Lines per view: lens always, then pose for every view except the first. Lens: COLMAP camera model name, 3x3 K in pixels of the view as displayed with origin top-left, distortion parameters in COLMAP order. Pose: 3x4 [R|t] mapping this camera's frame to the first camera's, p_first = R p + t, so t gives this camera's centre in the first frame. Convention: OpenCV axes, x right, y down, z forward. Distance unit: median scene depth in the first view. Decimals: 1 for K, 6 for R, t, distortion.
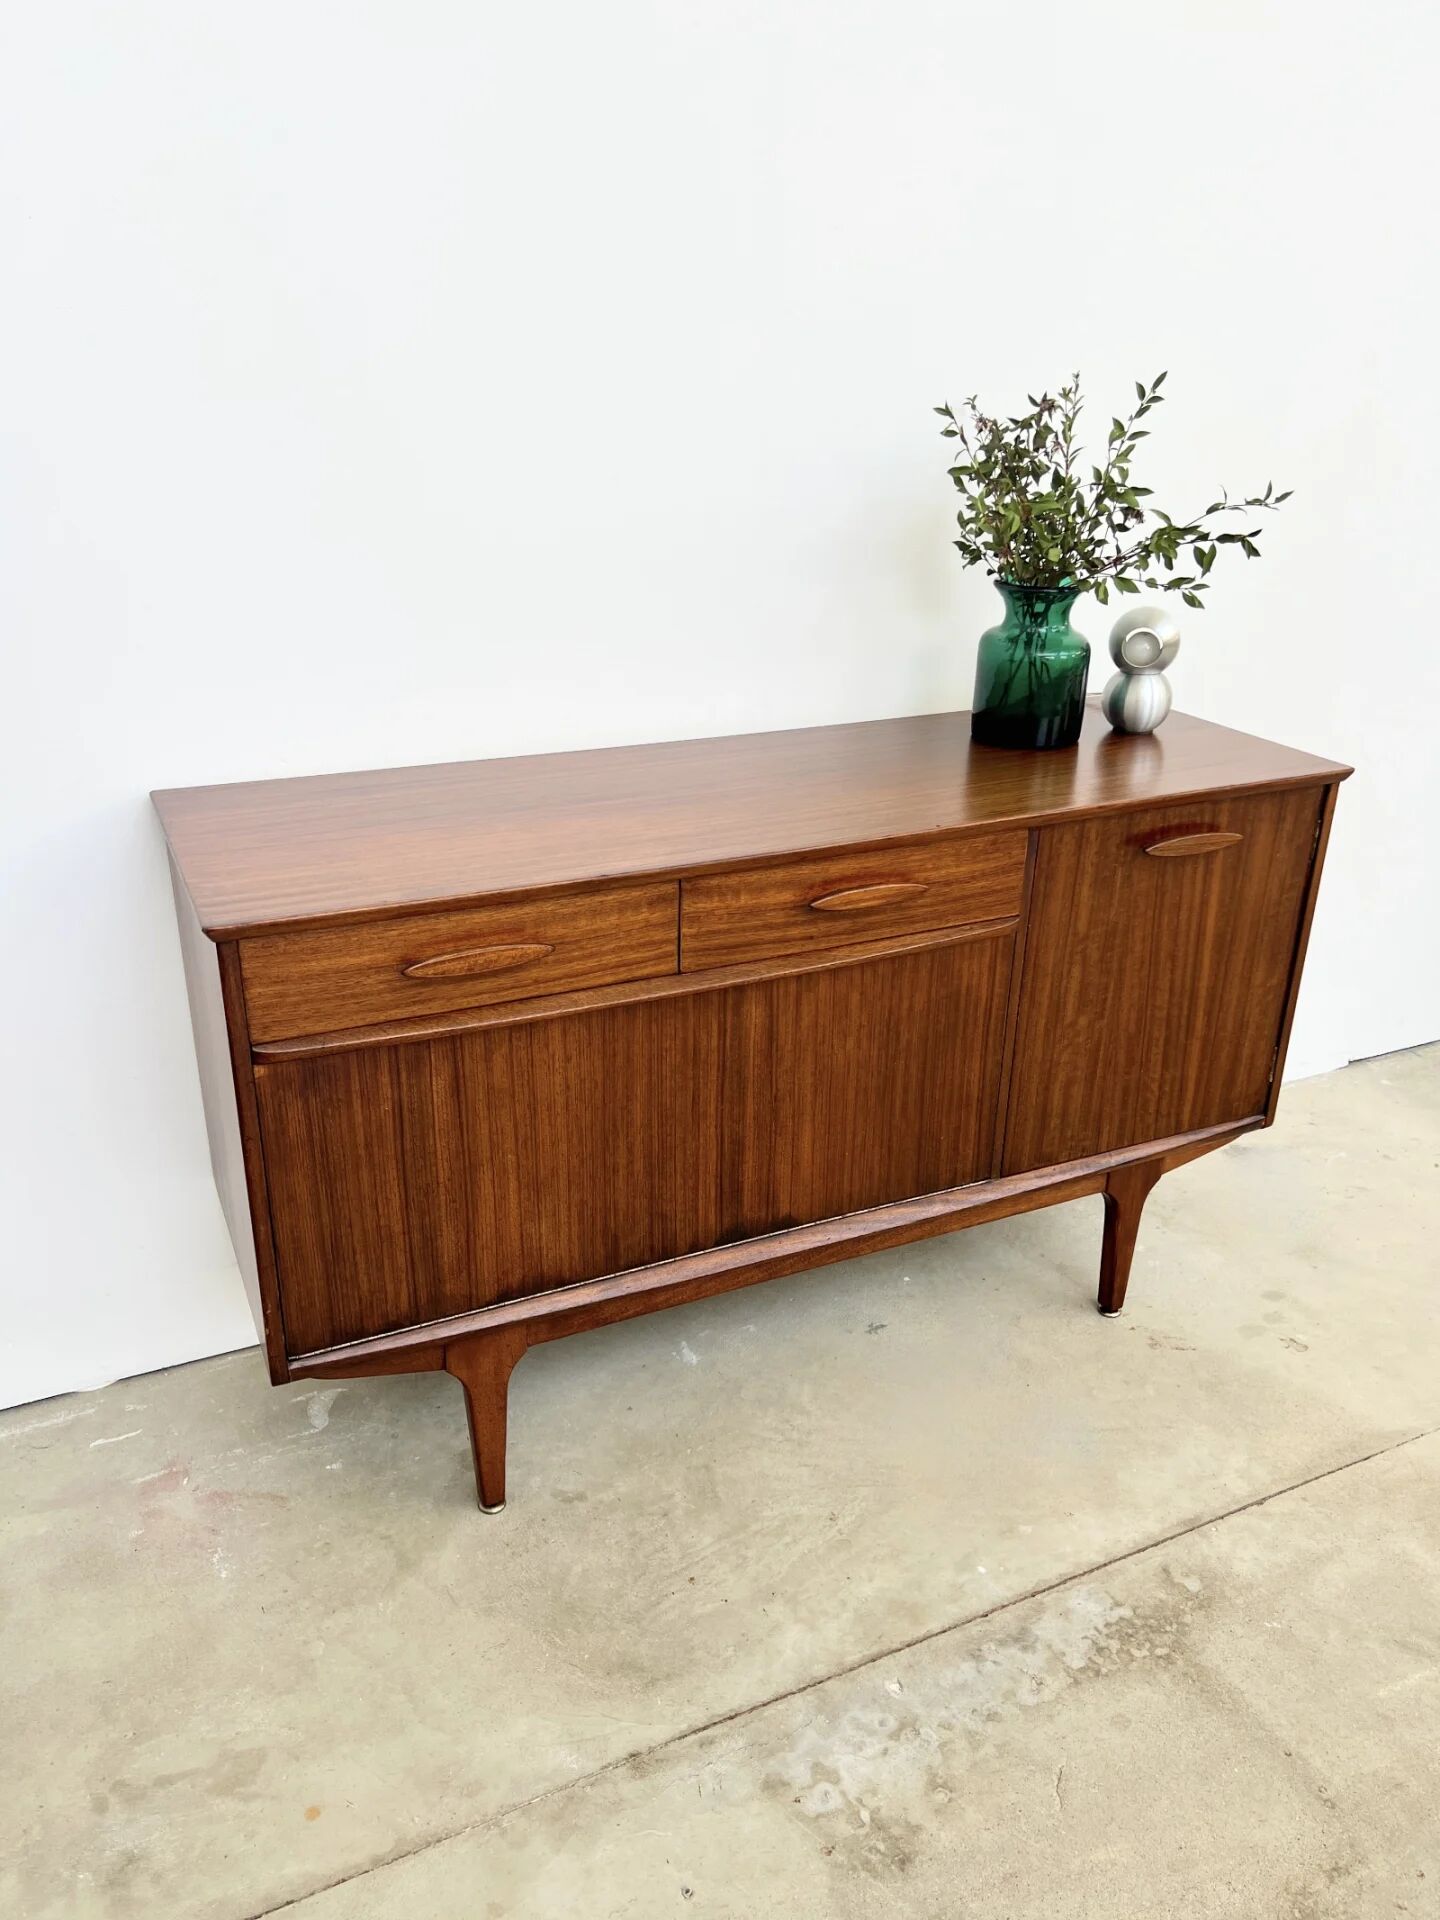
lens RADIAL K [[1445.6, 0, 711.3], [0, 1445.6, 954.9], [0, 0, 1]] dist [0.081747, -0.100187]
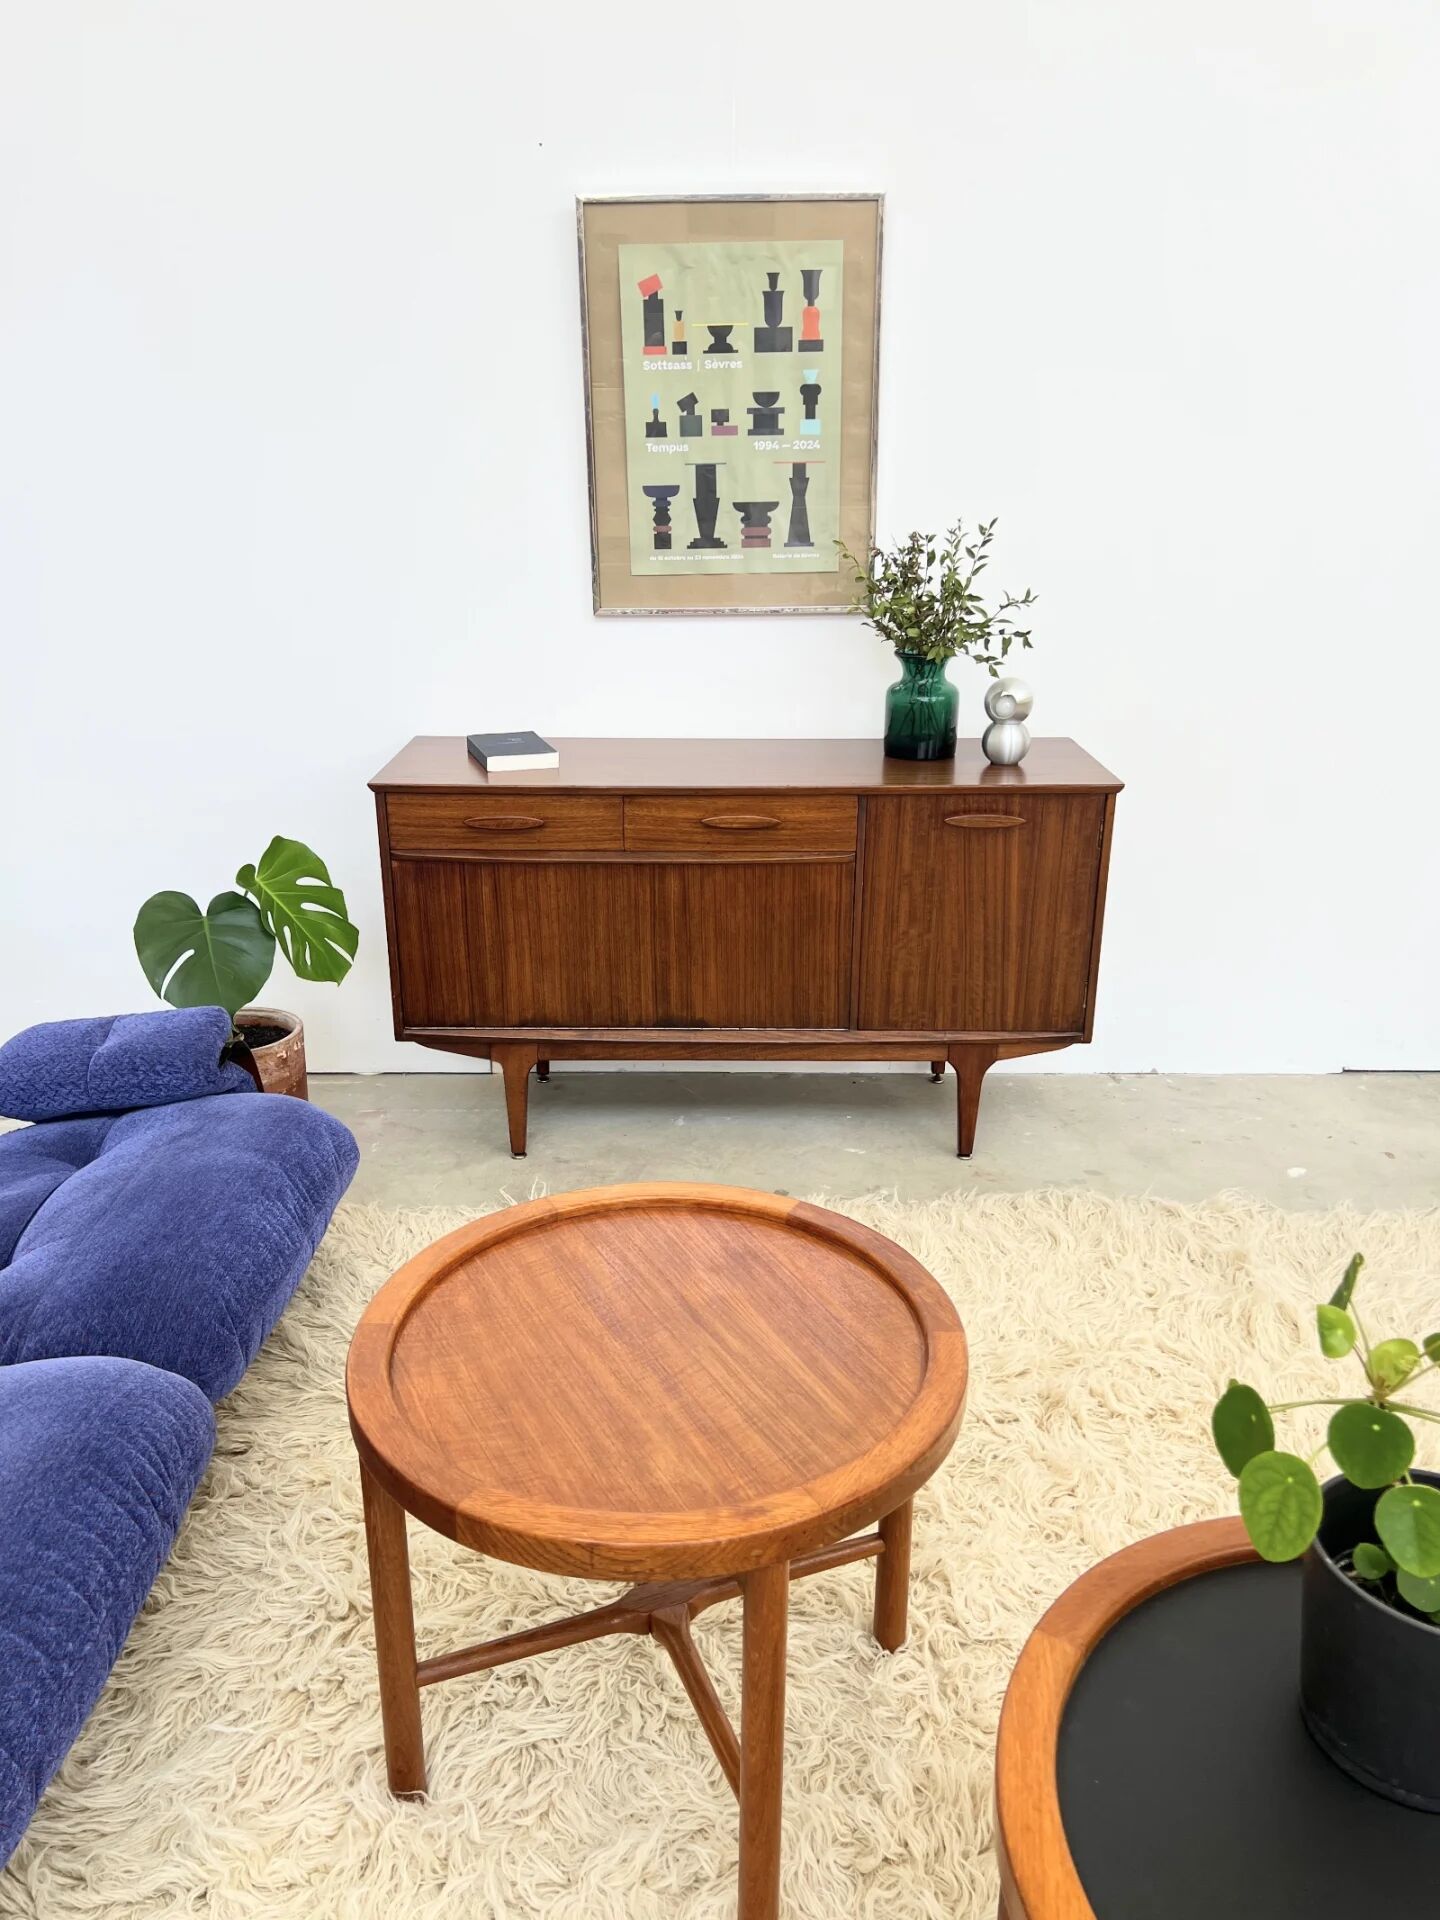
lens RADIAL K [[1426.8, 0, 709.8], [0, 1426.8, 961.2], [0, 0, 1]] dist [0.095900, -0.058264]
pose [[0.904729, 0.129196, -0.405923, 0.742178], [-0.154602, 0.987513, -0.030275, 0.169590], [0.396942, 0.090147, 0.913406, -0.504922]]
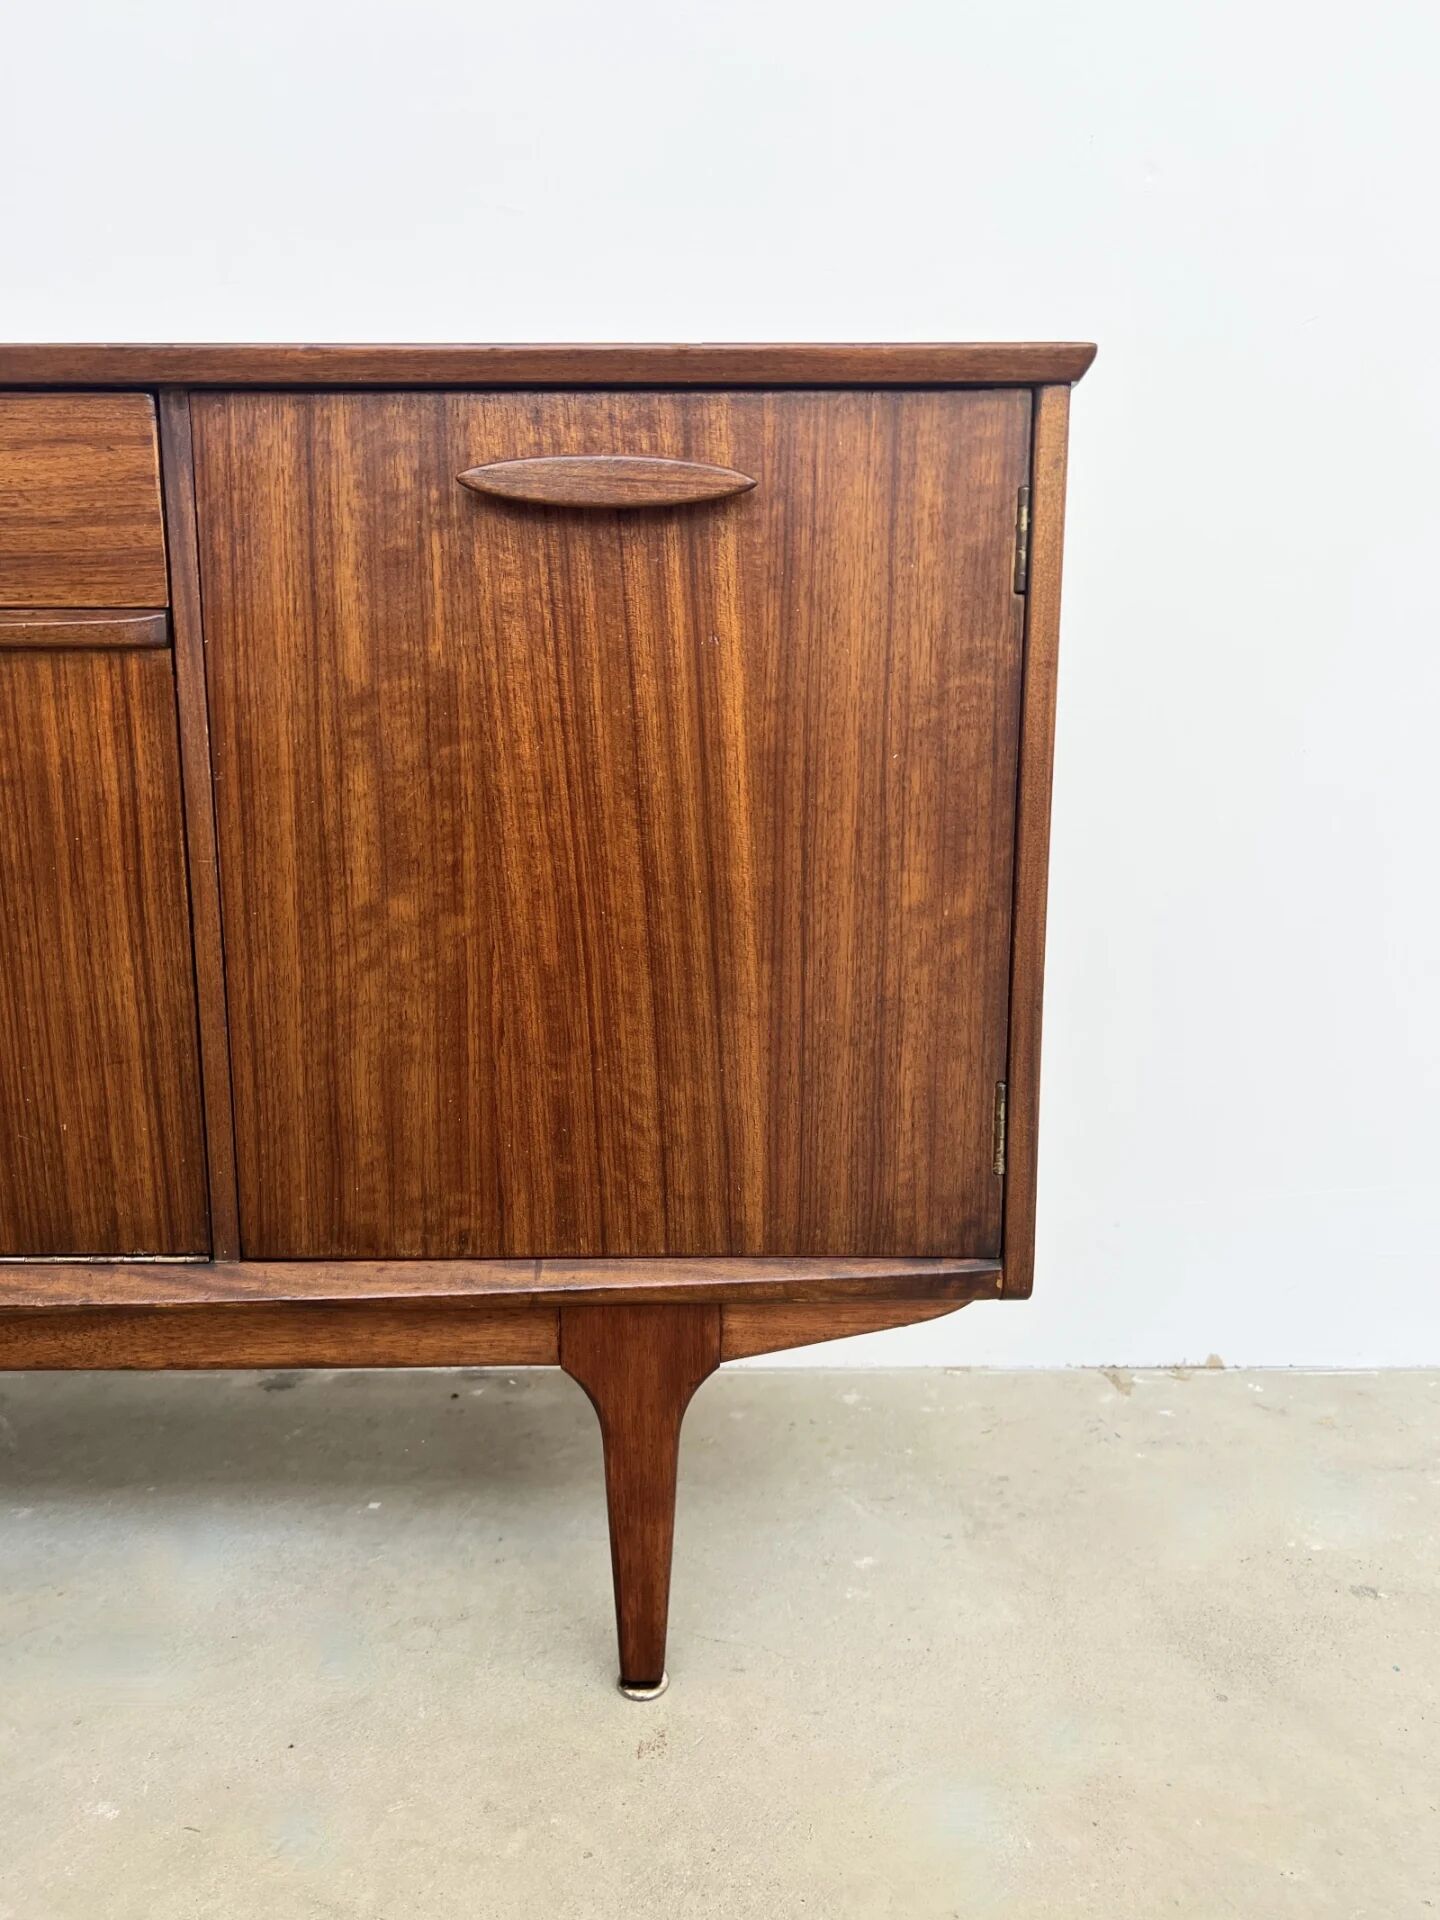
lens RADIAL K [[1445.6, 0, 705.4], [0, 1445.6, 964.8], [0, 0, 1]] dist [0.081747, -0.100187]
pose [[0.910383, 0.055020, -0.410092, 0.571819], [-0.146978, 0.969483, -0.196214, 0.148220], [0.386781, 0.238904, 0.890688, 0.707412]]
